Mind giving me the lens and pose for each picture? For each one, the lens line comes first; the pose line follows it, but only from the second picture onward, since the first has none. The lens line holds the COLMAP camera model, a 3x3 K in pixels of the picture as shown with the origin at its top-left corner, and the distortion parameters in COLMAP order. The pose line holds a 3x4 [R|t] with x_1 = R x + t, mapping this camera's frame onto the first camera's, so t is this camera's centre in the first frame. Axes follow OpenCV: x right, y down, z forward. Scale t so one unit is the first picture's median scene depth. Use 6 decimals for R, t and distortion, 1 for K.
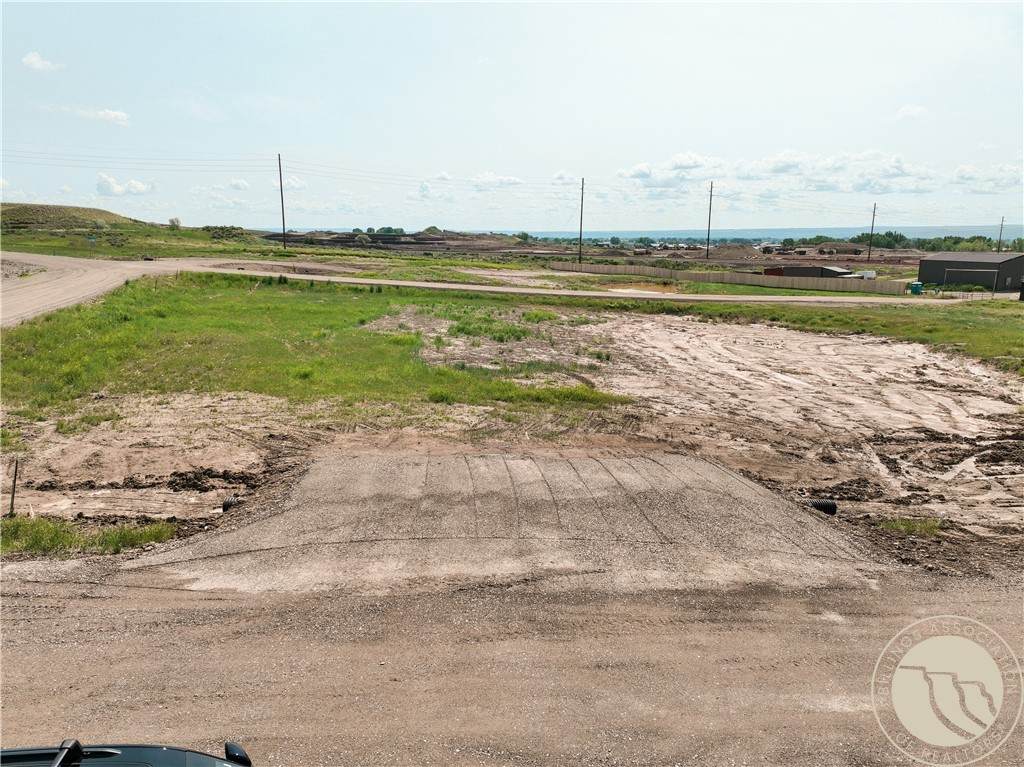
lens RADIAL K [[718.5, 0, 512.0], [0, 718.5, 383.5], [0, 0, 1]] dist [0.001421, 0.011447]
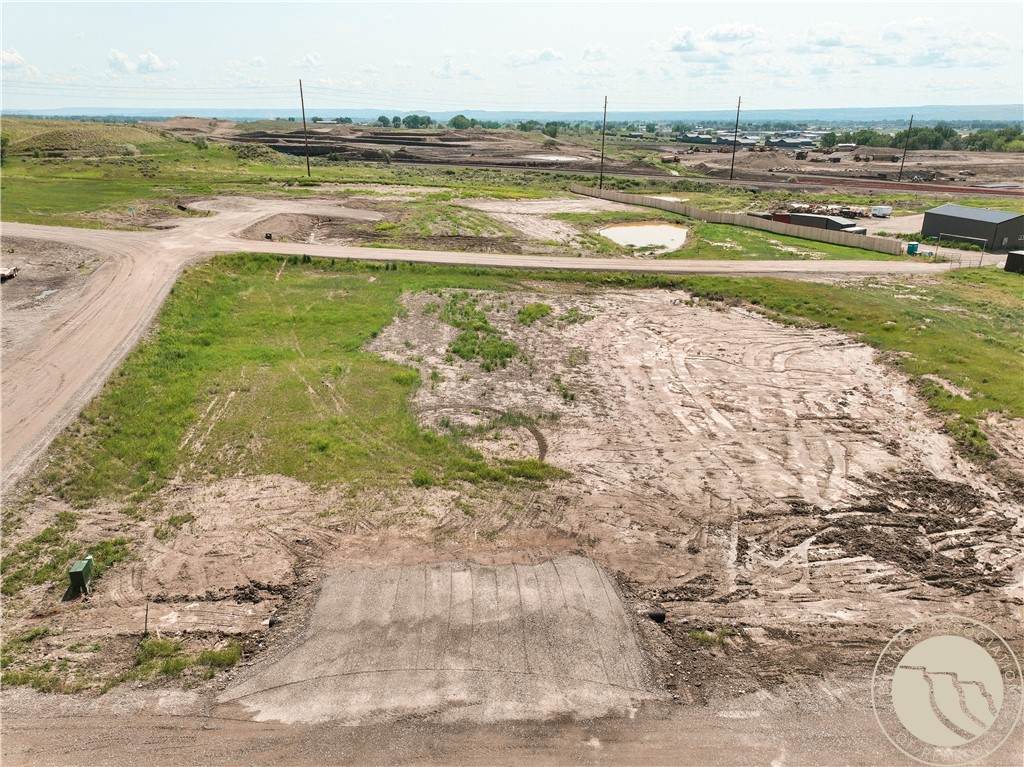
lens RADIAL K [[718.5, 0, 512.0], [0, 718.5, 383.5], [0, 0, 1]] dist [0.001421, 0.011447]
pose [[0.999092, 0.014469, -0.040078, 0.135187], [-0.008184, 0.988229, 0.152761, -0.409069], [0.041817, -0.152294, 0.987450, -0.330790]]
